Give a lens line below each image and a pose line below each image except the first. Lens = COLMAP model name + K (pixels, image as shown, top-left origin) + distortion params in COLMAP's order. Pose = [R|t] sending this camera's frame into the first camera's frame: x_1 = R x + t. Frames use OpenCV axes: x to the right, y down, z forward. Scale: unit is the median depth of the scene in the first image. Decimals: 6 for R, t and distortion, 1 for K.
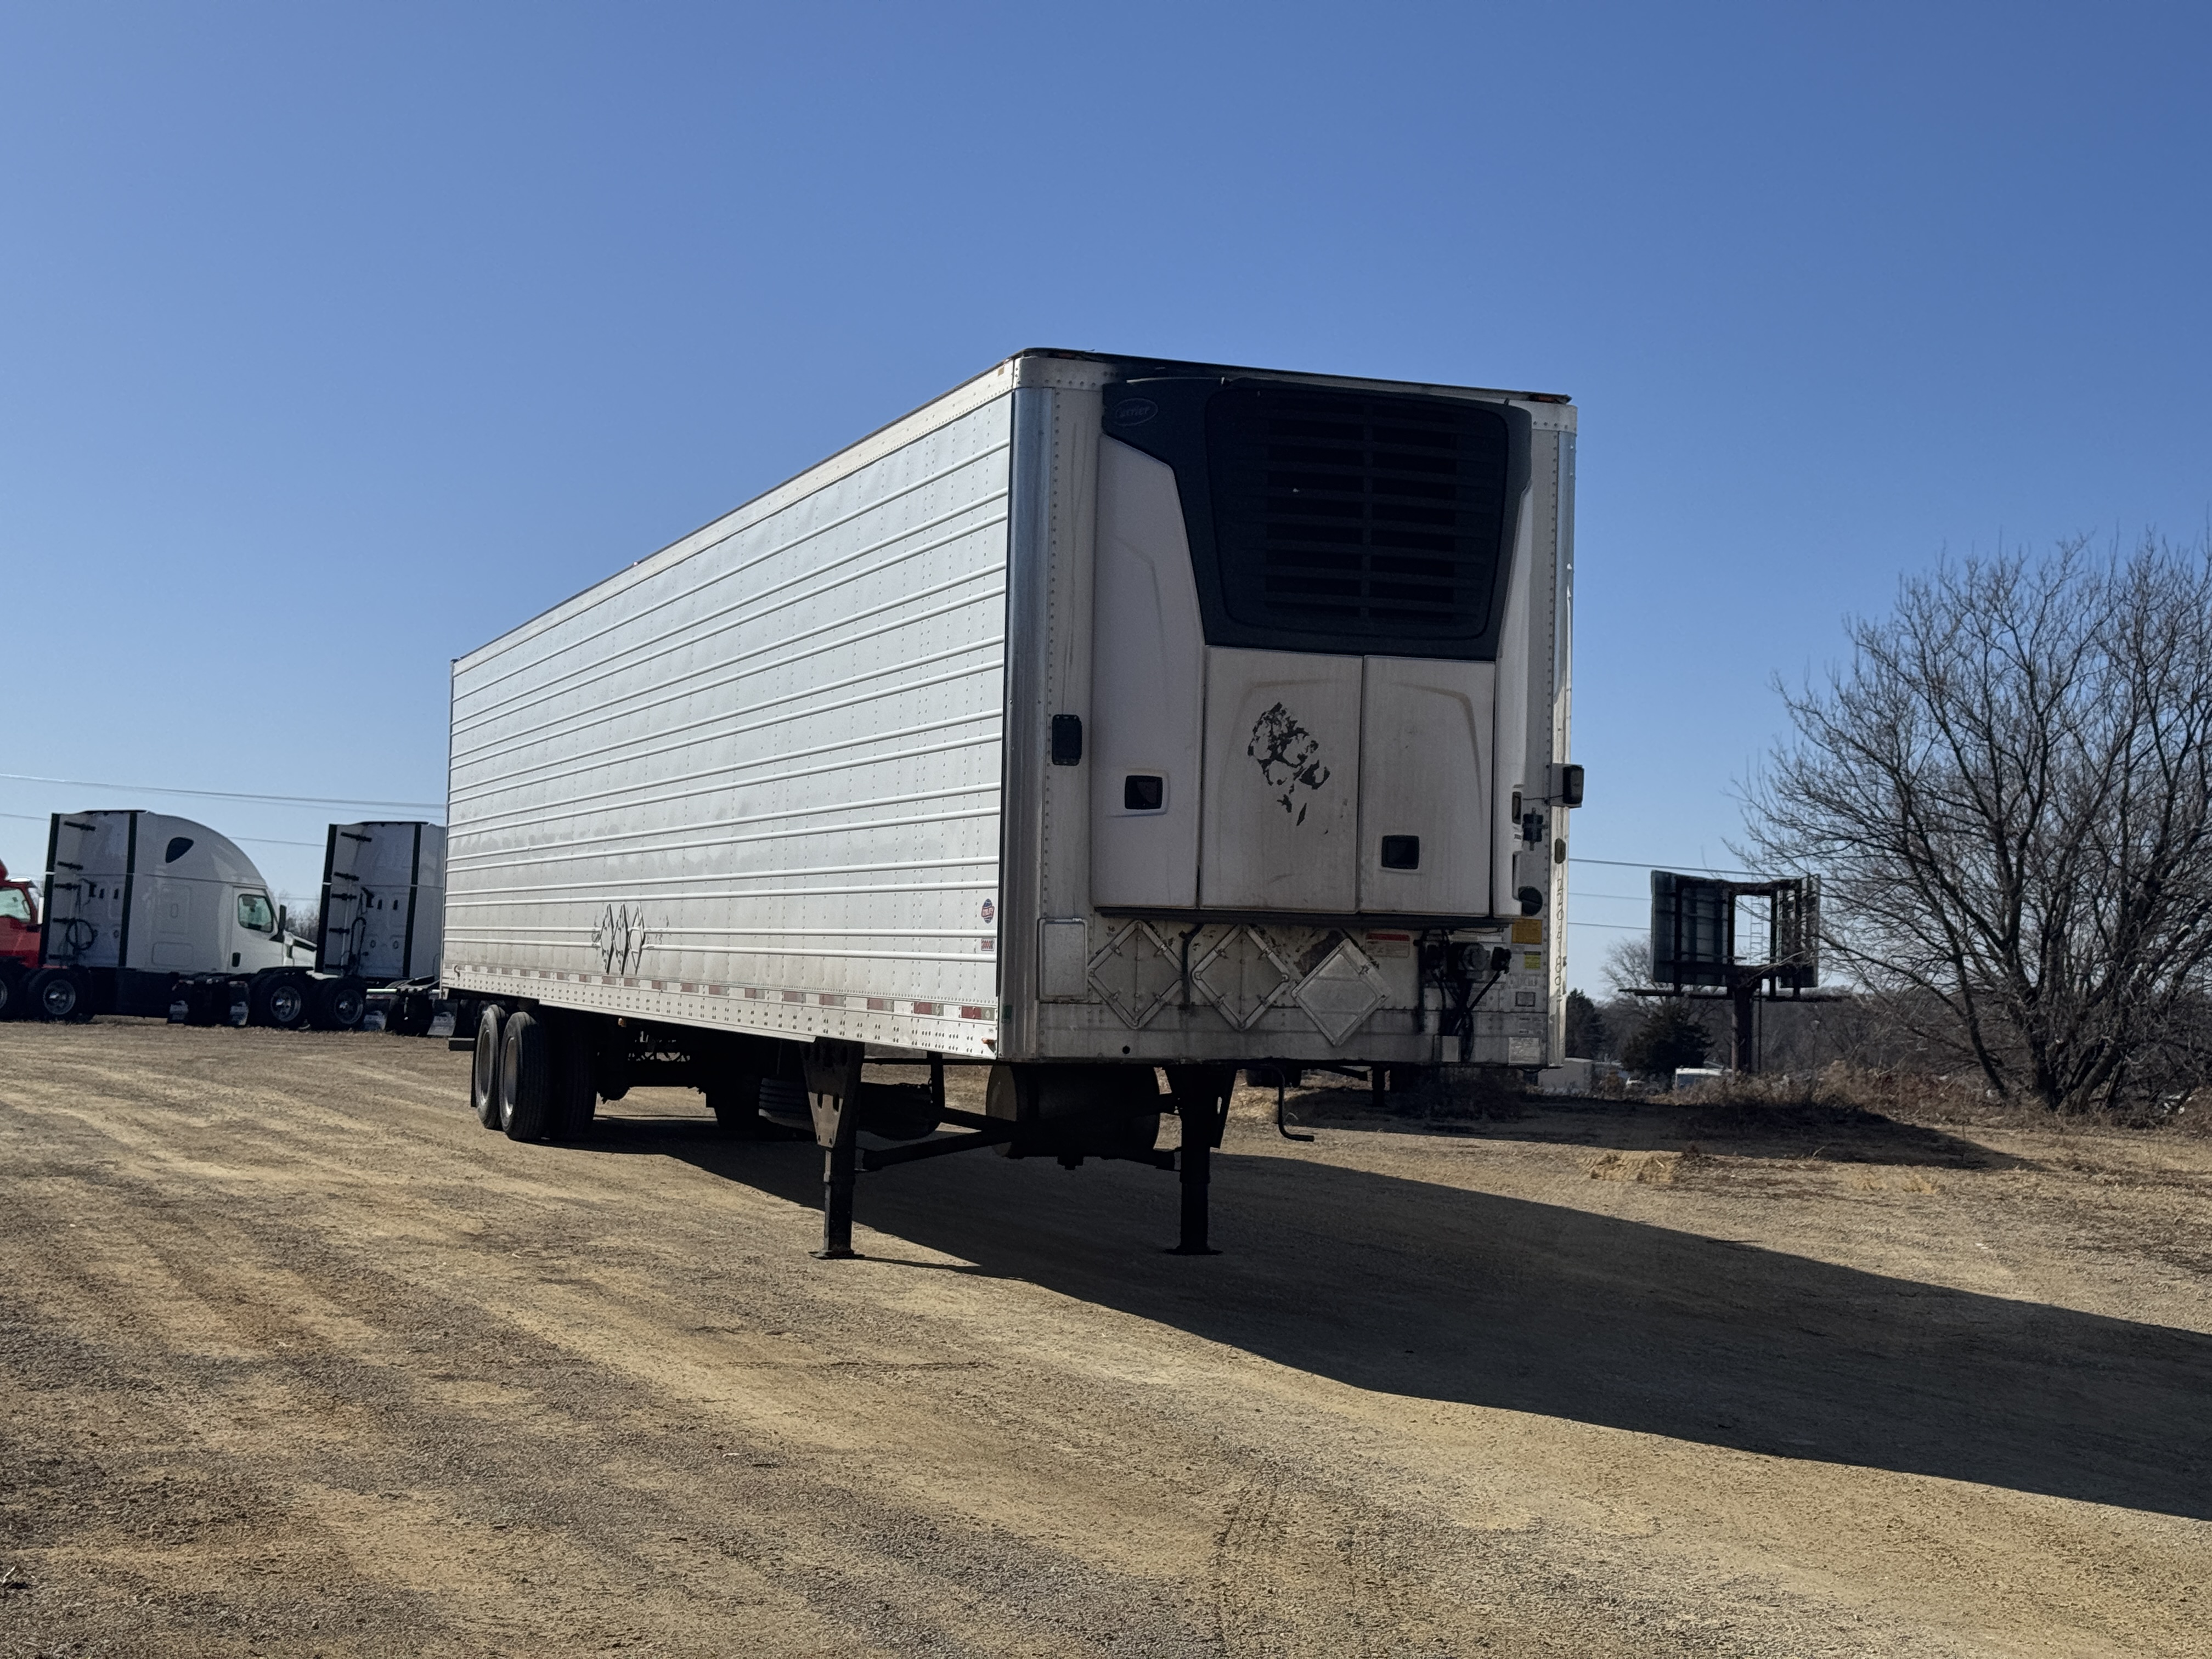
lens RADIAL K [[3072.5, 0, 1036.1], [0, 3072.5, 828.0], [0, 0, 1]] dist [0.145899, -0.004432]
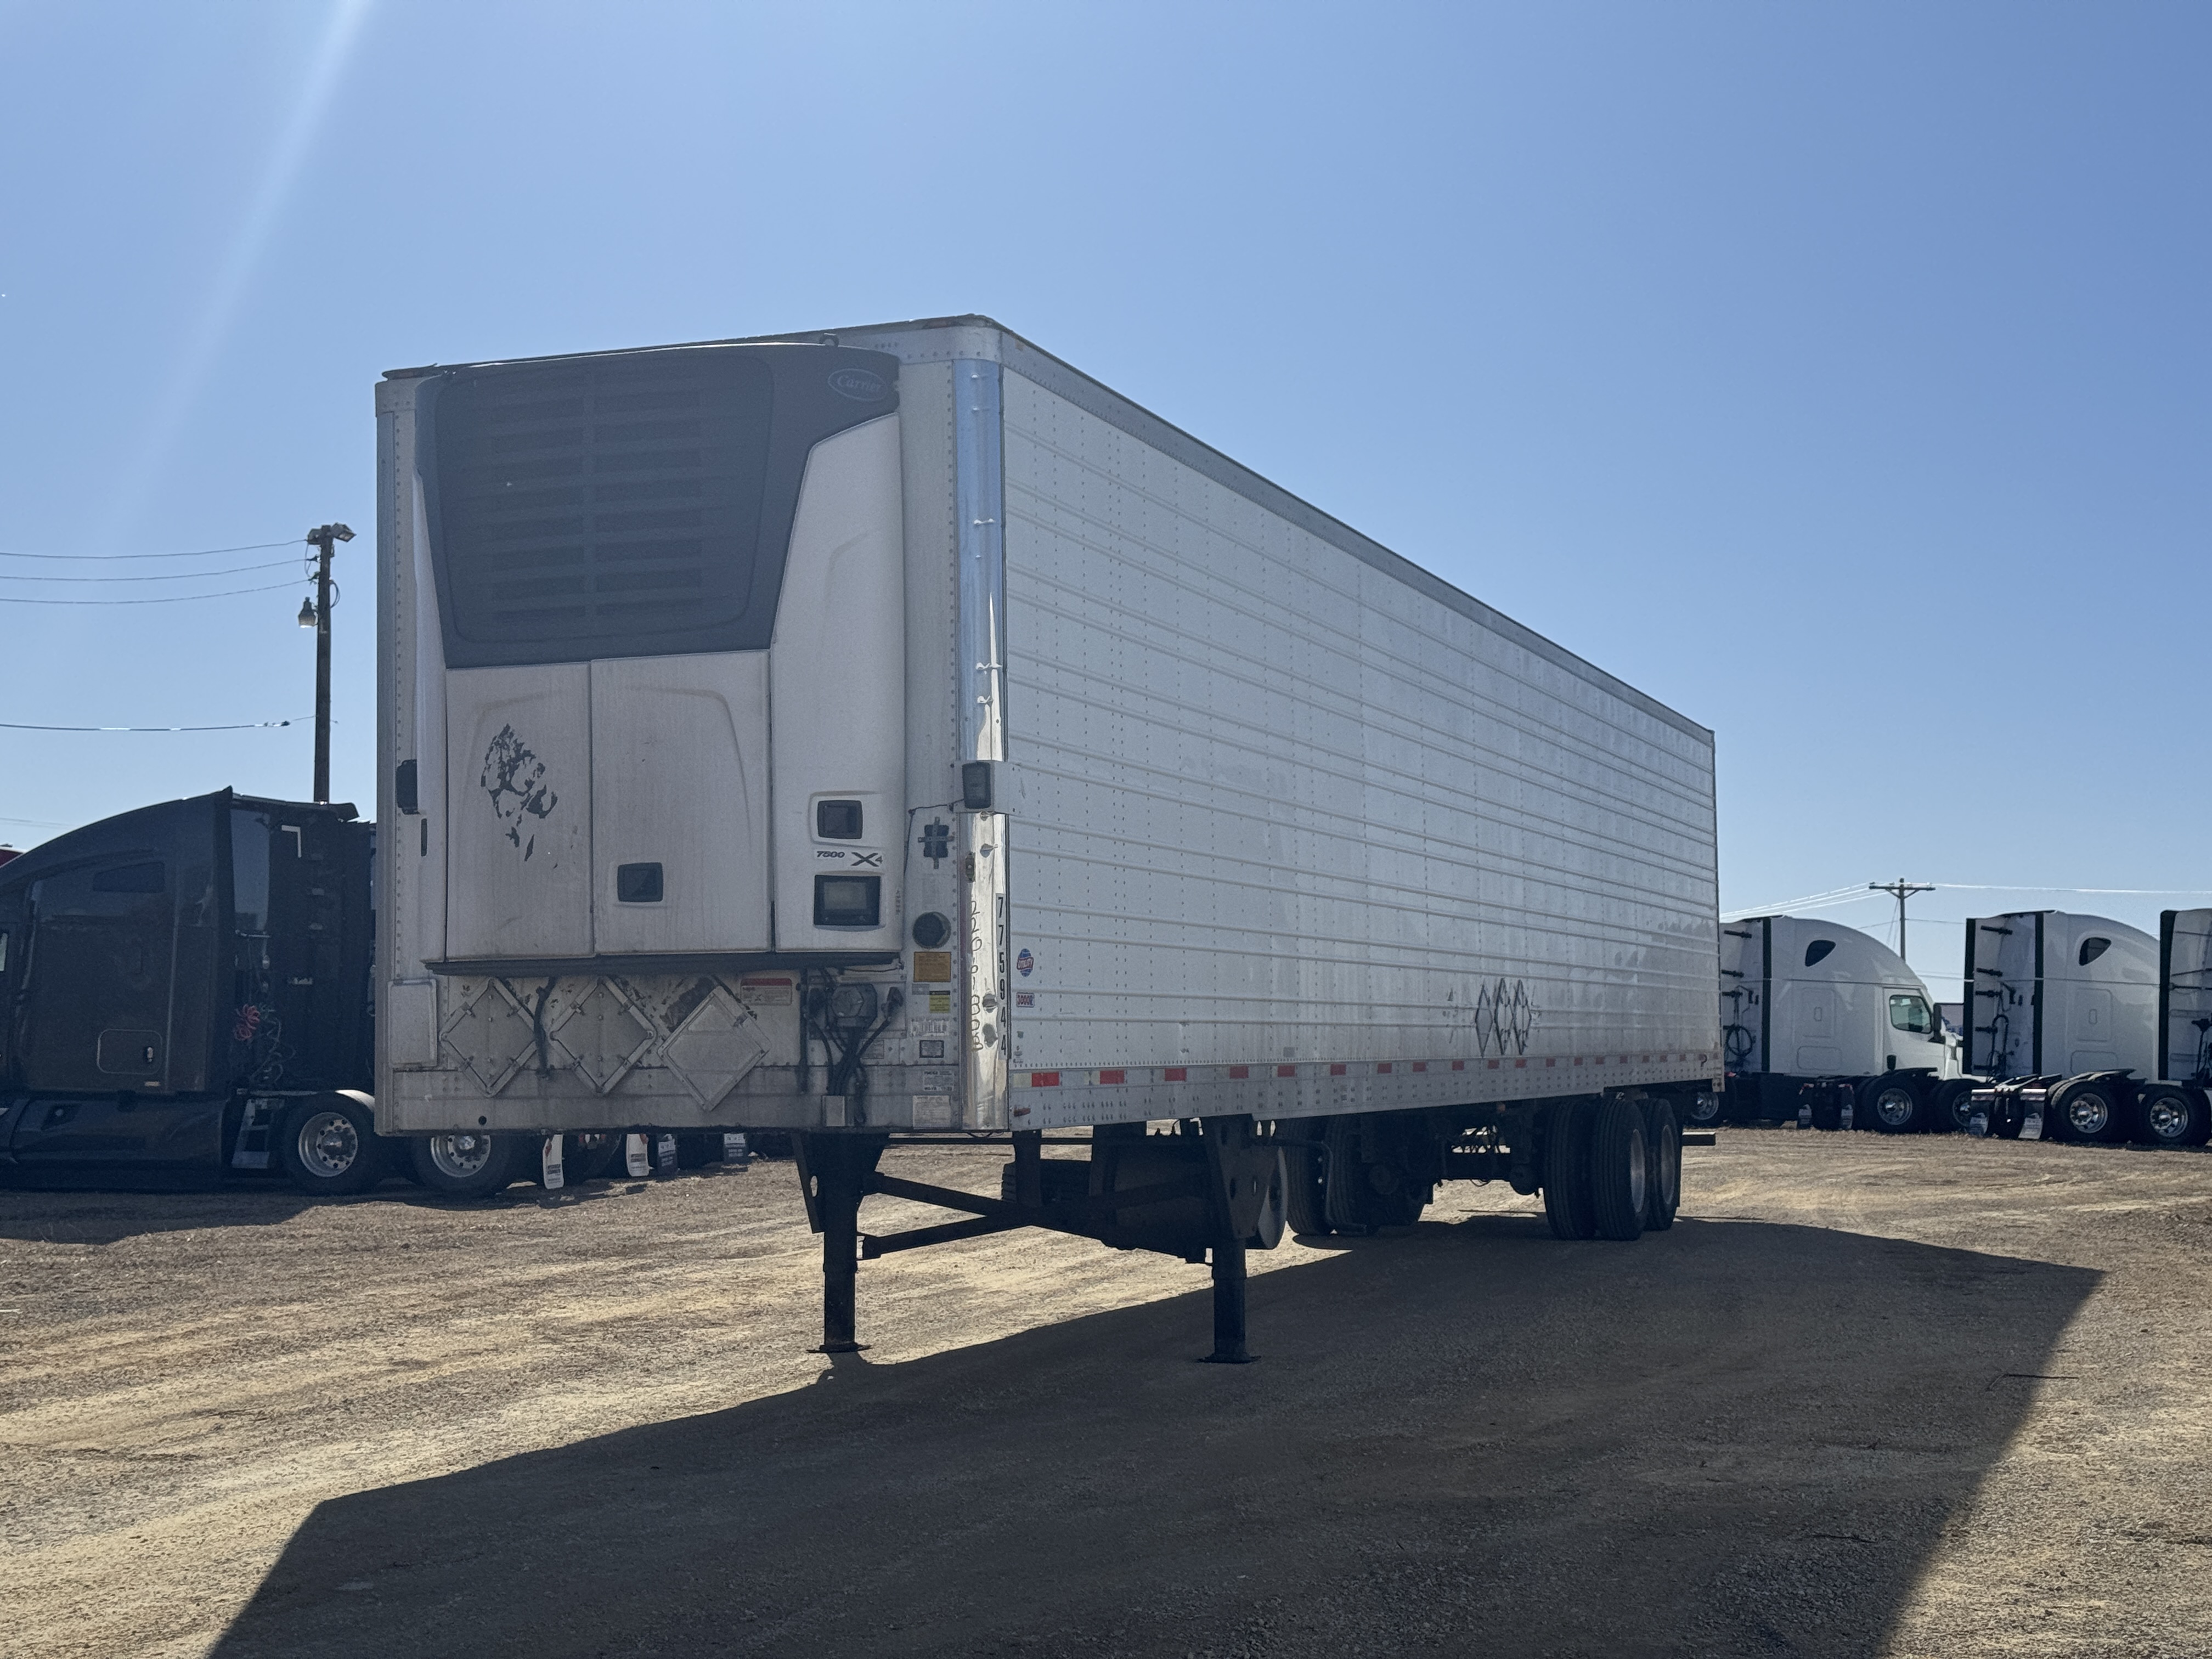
lens RADIAL K [[3072.5, 0, 1036.1], [0, 3072.5, 828.0], [0, 0, 1]] dist [0.145899, -0.004432]
pose [[0.762122, -0.079441, -0.642542, 0.737434], [0.055687, 0.996809, -0.057189, 0.046755], [0.645034, 0.007804, 0.764114, 0.402186]]
